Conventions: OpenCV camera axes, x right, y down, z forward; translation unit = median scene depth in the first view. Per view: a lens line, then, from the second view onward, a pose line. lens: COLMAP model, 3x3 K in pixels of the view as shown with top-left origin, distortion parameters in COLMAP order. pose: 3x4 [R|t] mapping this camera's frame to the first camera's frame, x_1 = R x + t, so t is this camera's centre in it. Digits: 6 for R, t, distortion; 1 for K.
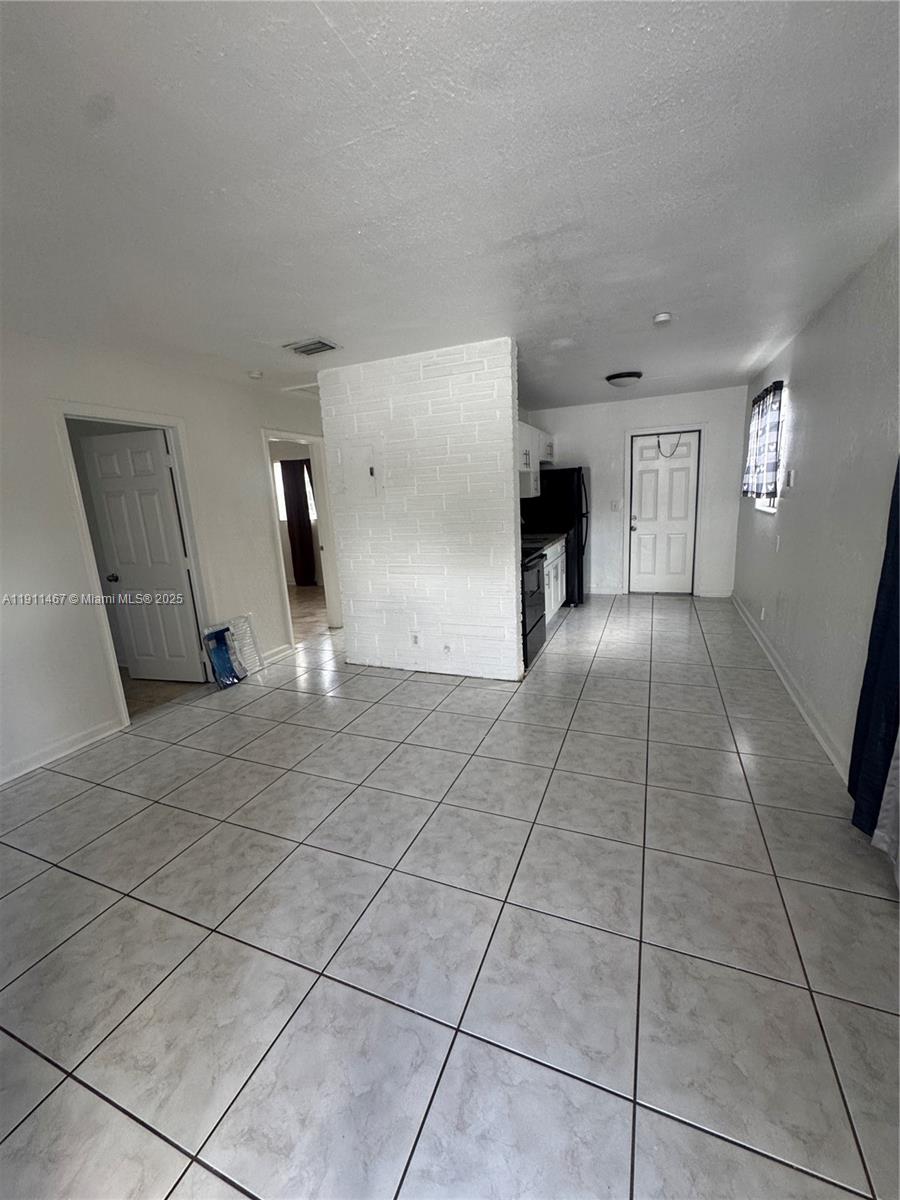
lens RADIAL K [[484.5, 0, 451.5], [0, 484.5, 595.9], [0, 0, 1]] dist [0.010679, -0.000332]
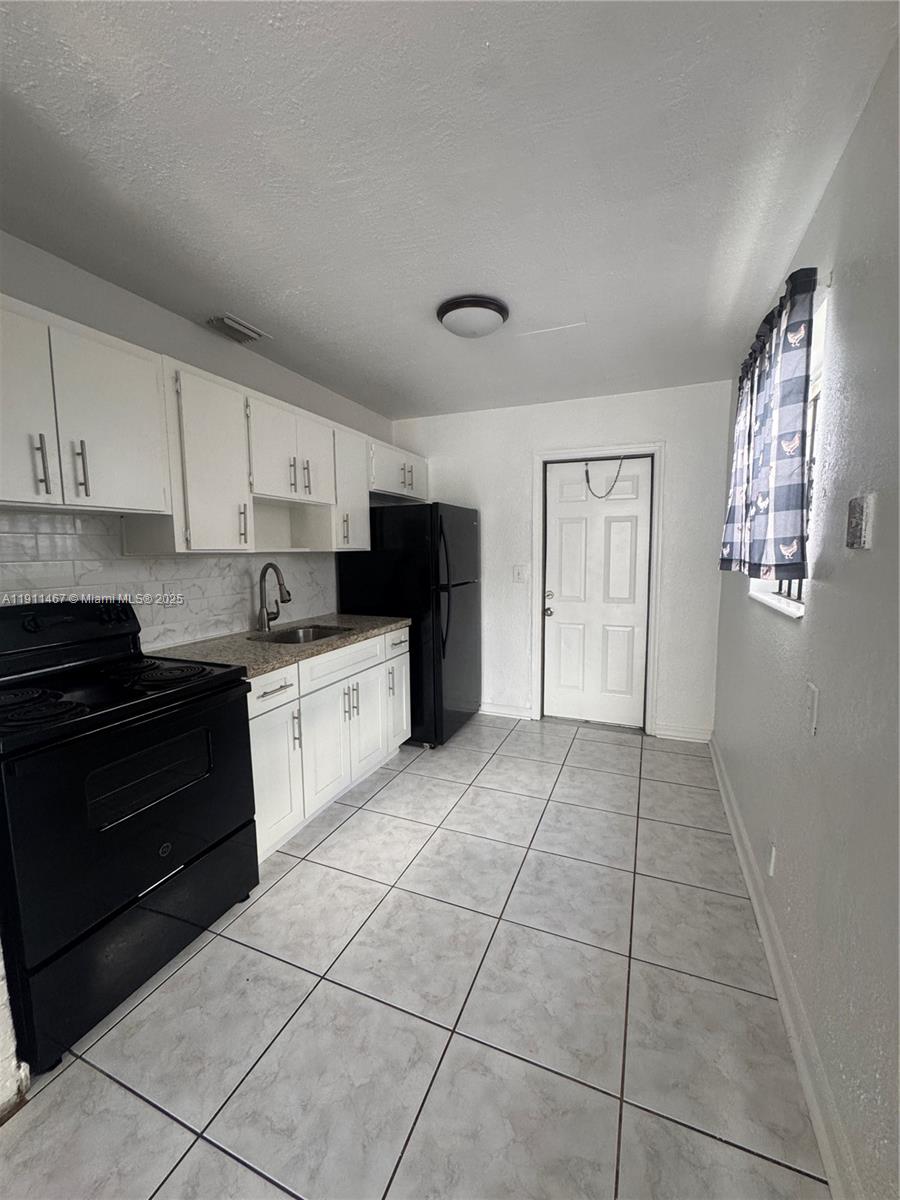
lens RADIAL K [[513.6, 0, 415.0], [0, 513.6, 599.8], [0, 0, 1]] dist [-0.045862, 0.032285]
pose [[0.998208, 0.051198, -0.030961, 0.685518], [-0.054261, 0.992681, -0.107886, -0.228867], [0.025211, 0.109372, 0.993681, 1.092422]]
